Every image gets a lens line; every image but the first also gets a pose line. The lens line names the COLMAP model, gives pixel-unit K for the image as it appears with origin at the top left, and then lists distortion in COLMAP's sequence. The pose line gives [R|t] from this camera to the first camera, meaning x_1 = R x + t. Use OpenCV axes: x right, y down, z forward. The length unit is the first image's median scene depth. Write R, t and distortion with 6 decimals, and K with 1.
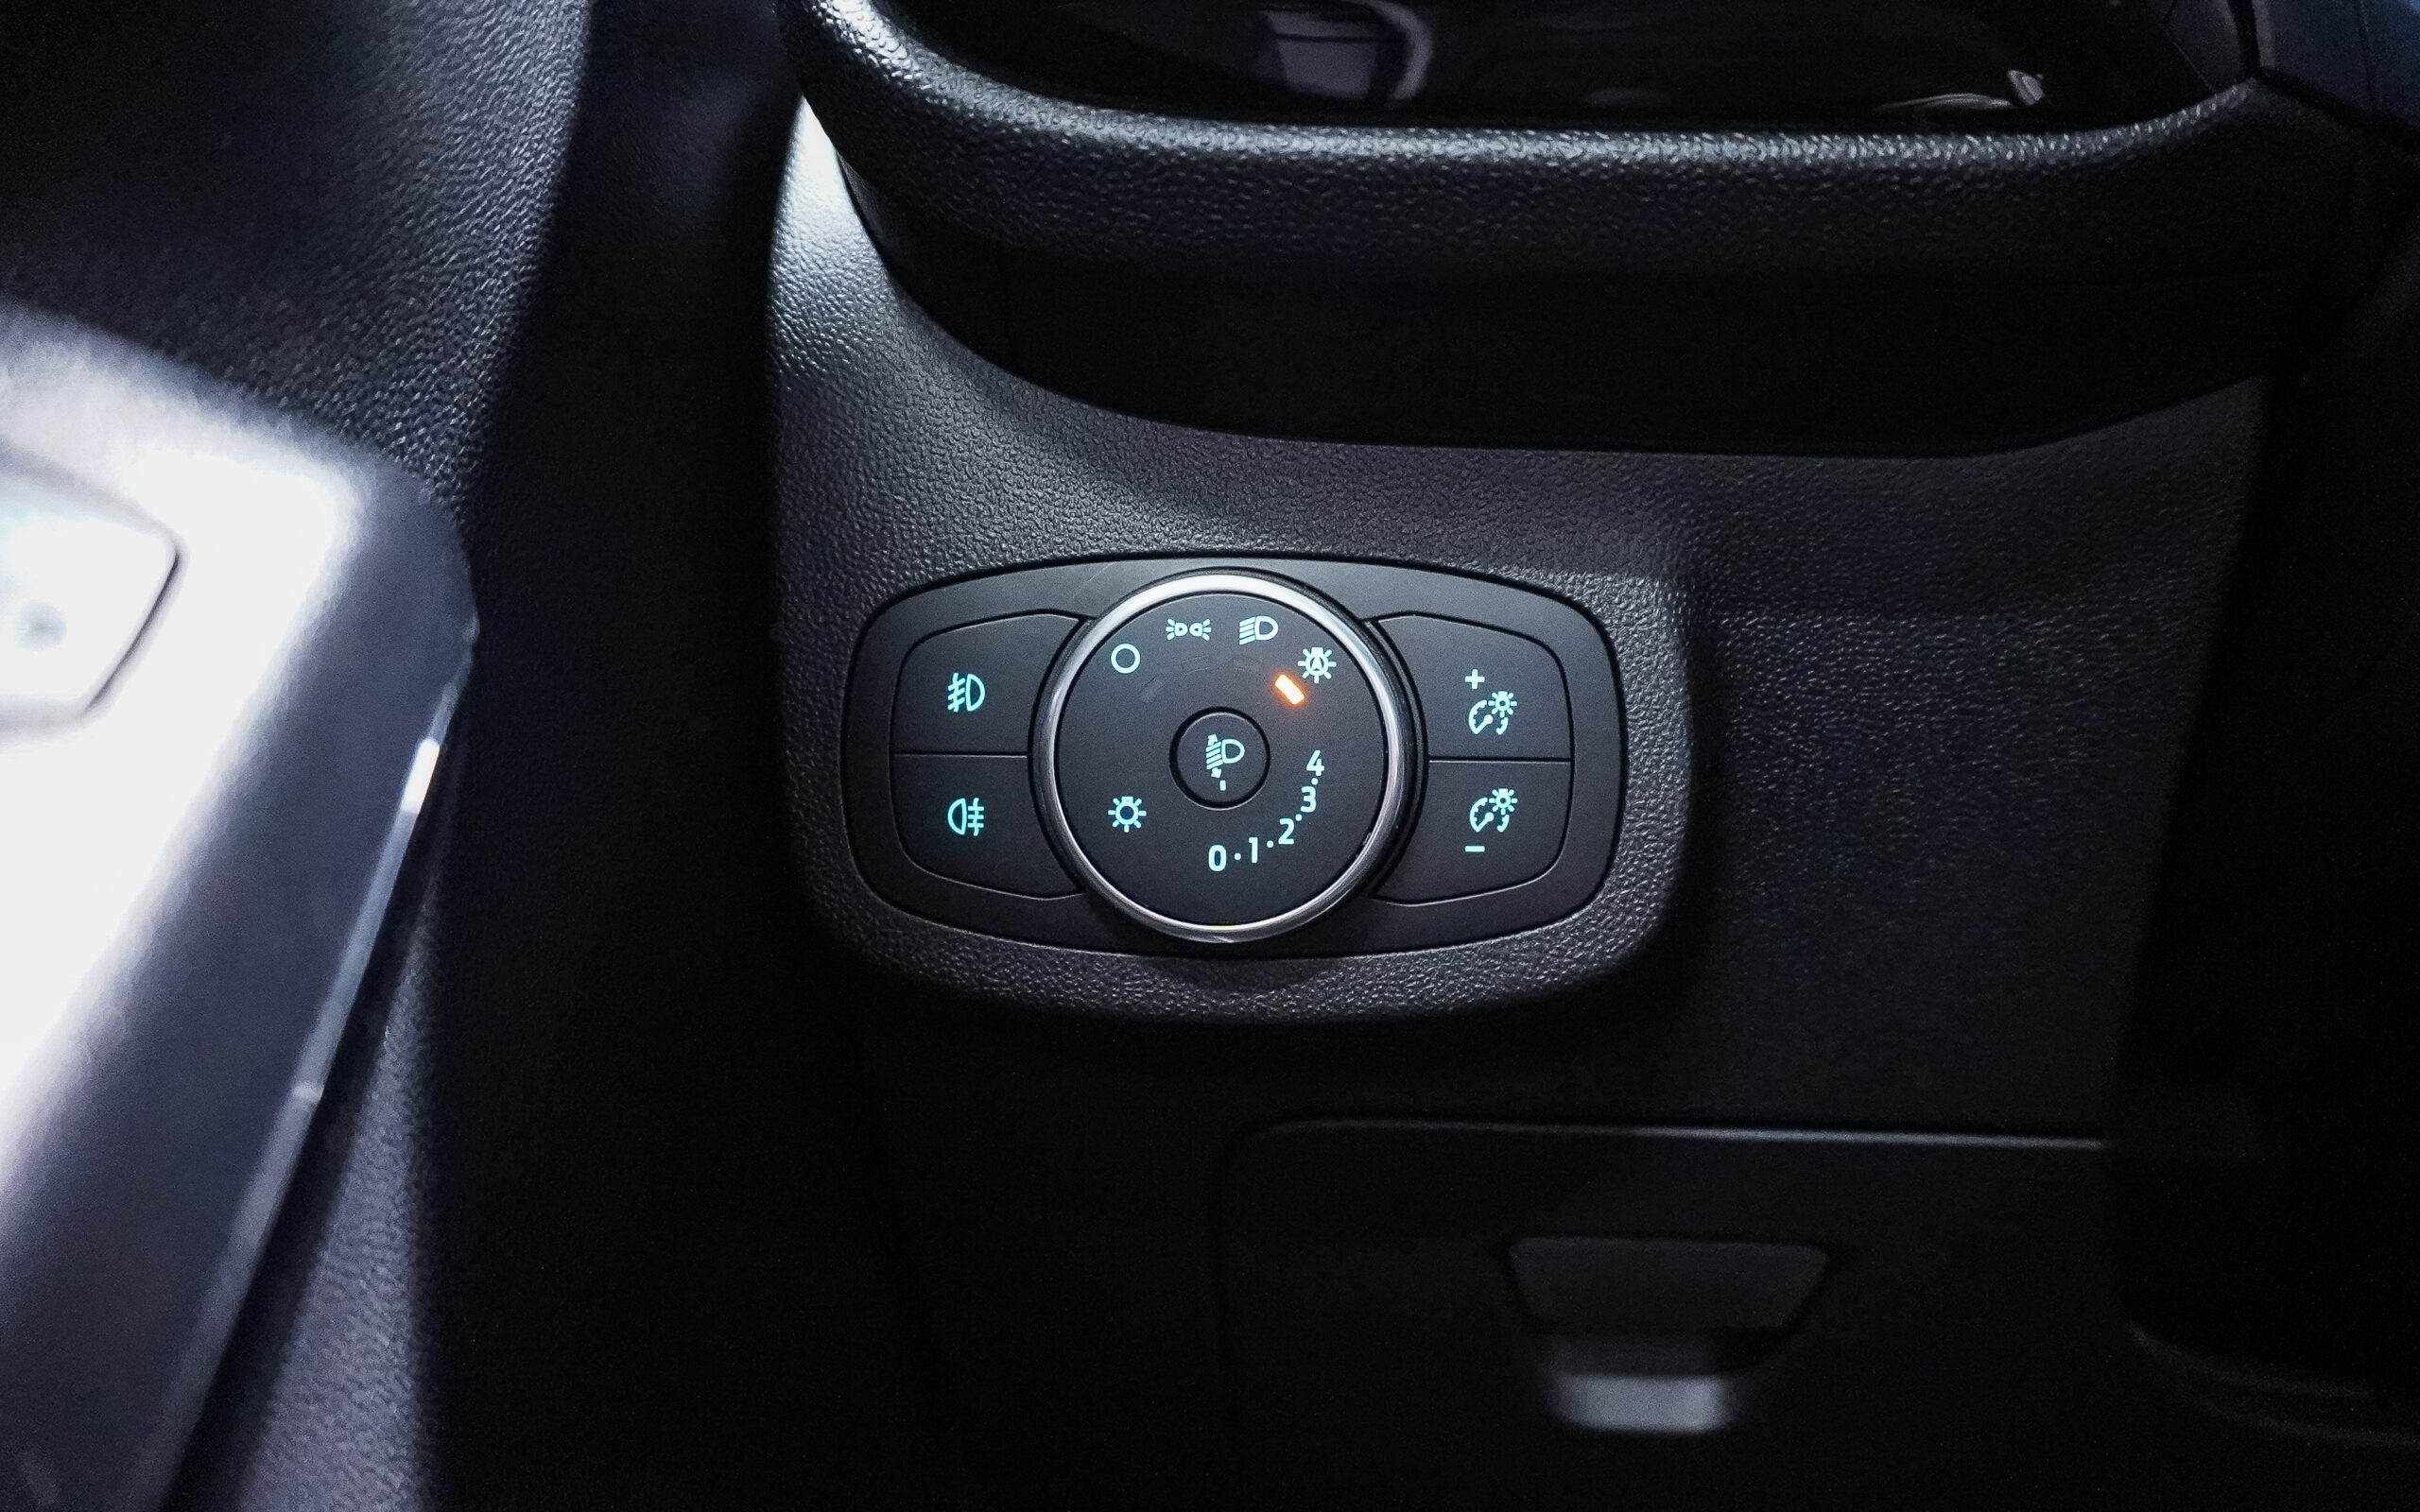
lens RADIAL K [[1623.6, 0, 1216.0], [0, 1623.6, 782.4], [0, 0, 1]] dist [-0.026809, 0.003615]
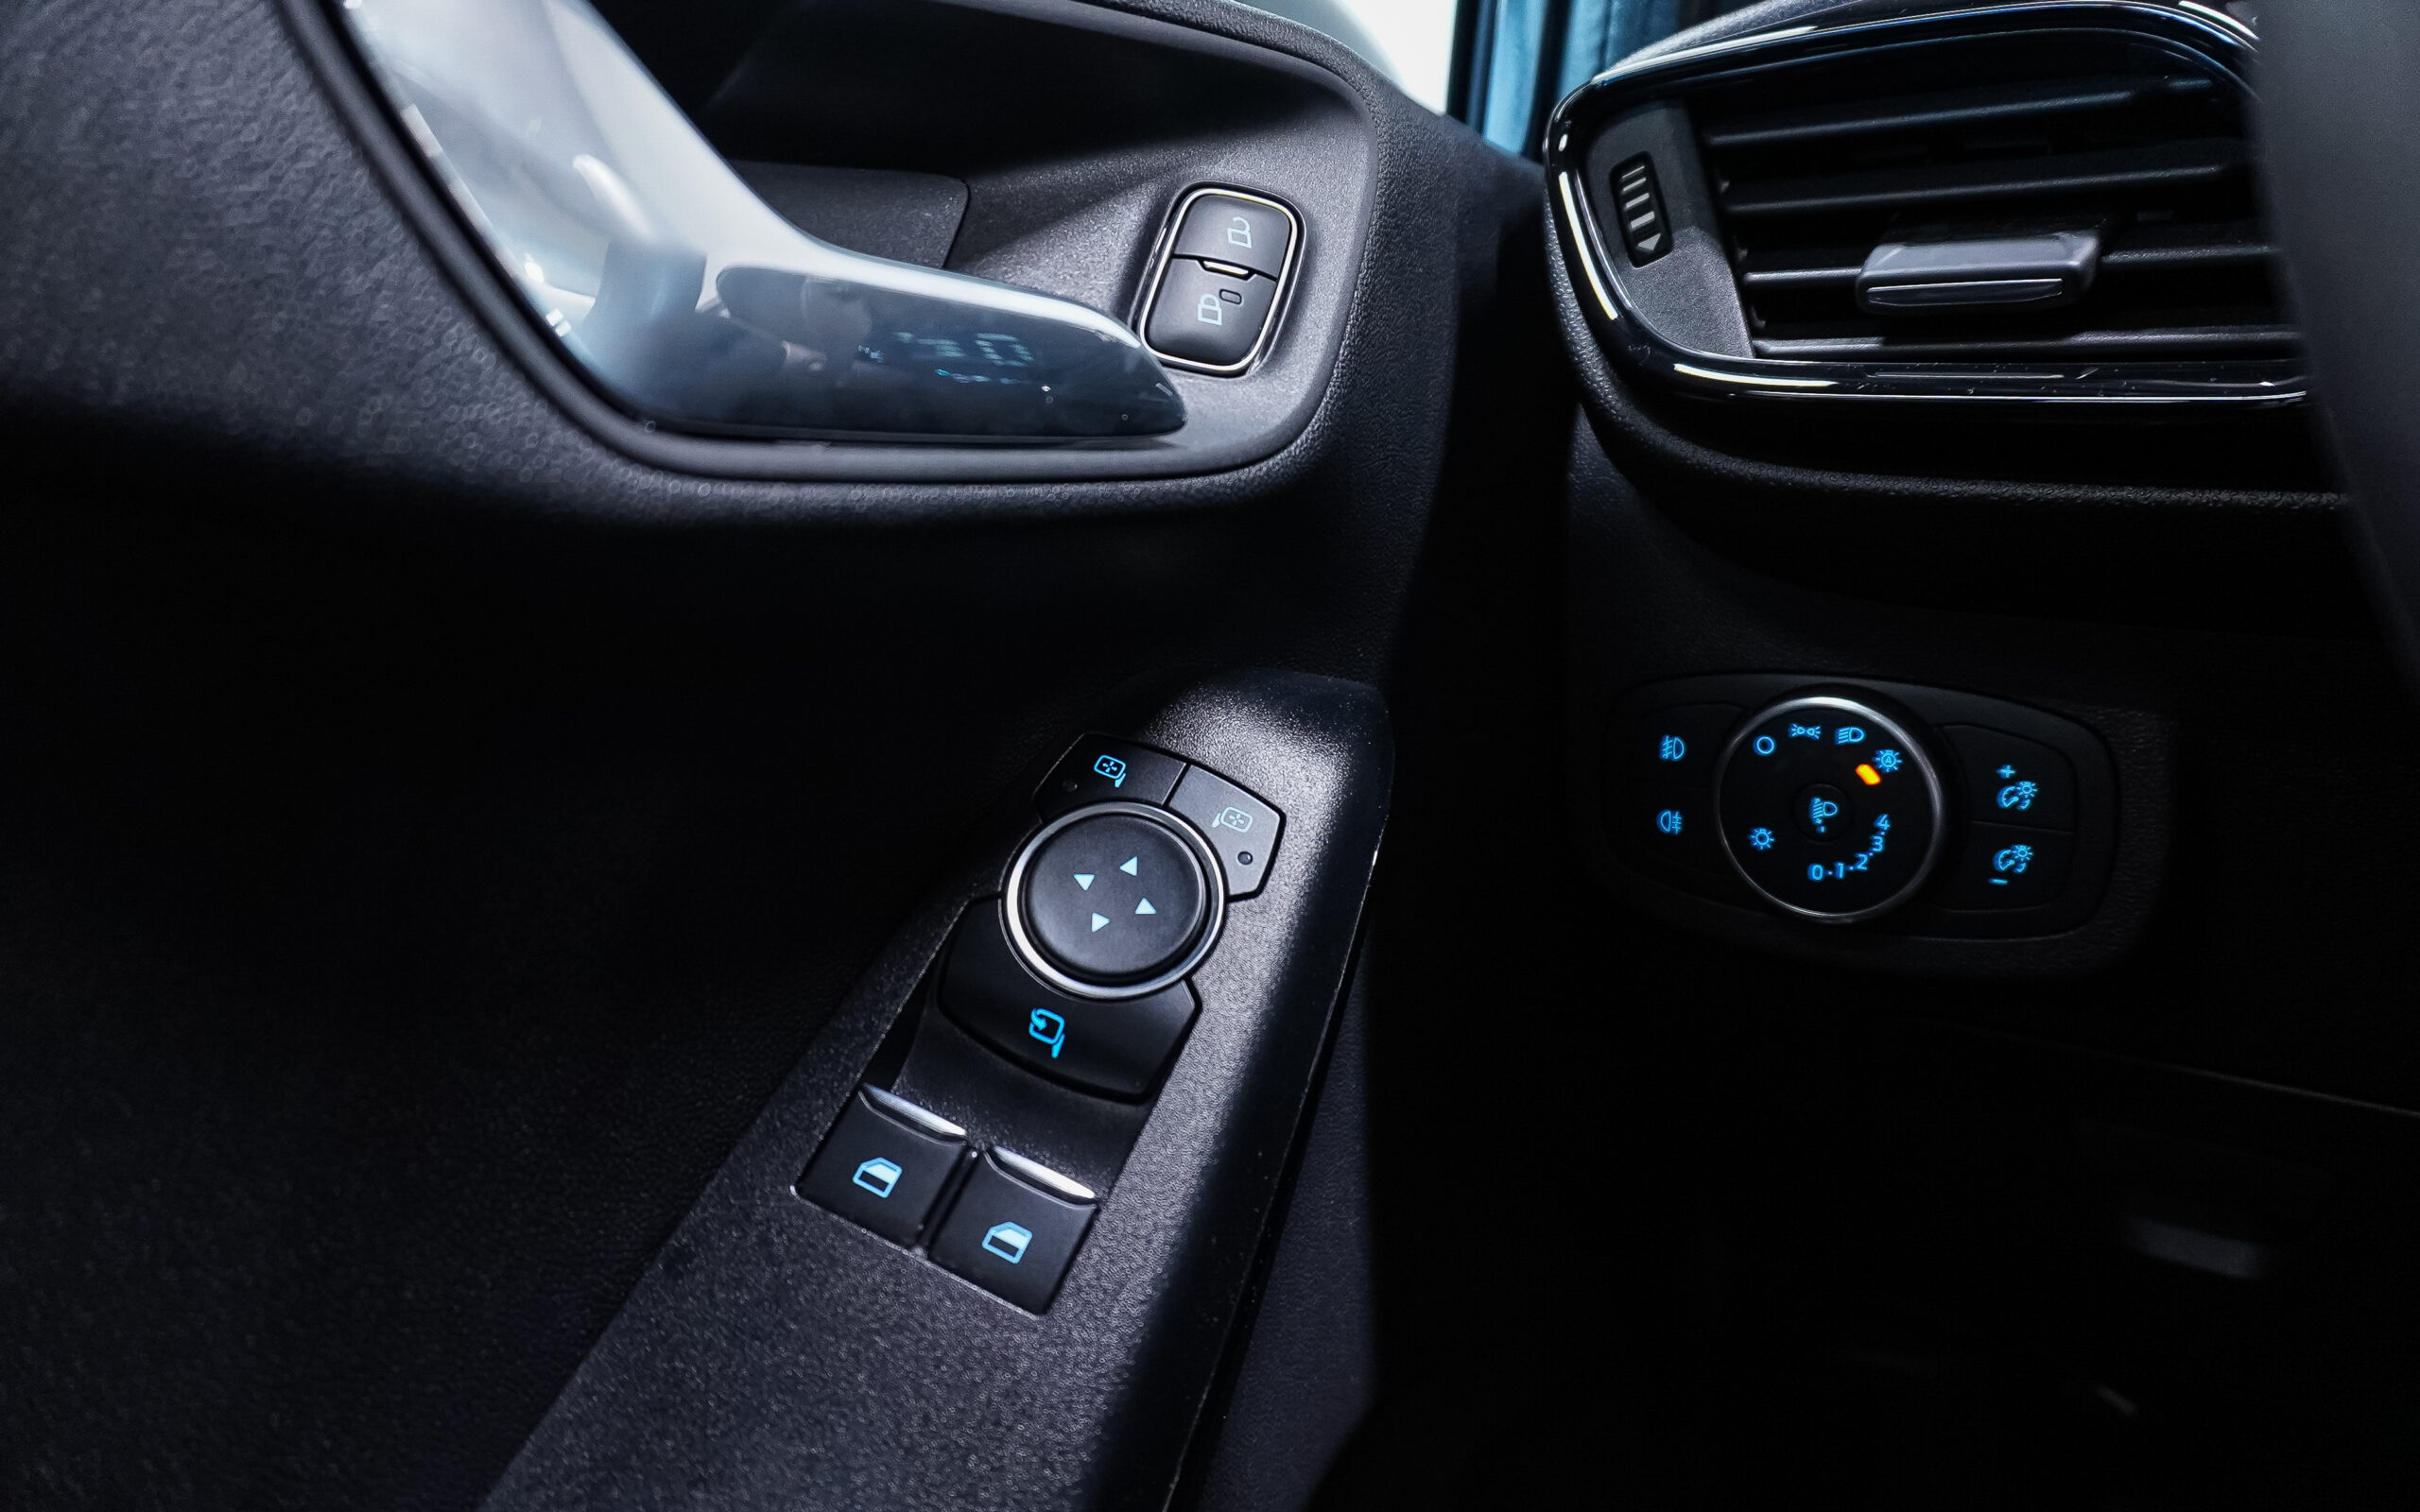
lens RADIAL K [[1623.6, 0, 1216.0], [0, 1623.6, 782.4], [0, 0, 1]] dist [-0.026809, 0.003615]
pose [[0.850465, 0.087784, -0.518655, 0.318675], [0.015259, 0.981445, 0.191135, -0.357128], [0.525810, -0.170468, 0.833345, -0.636691]]
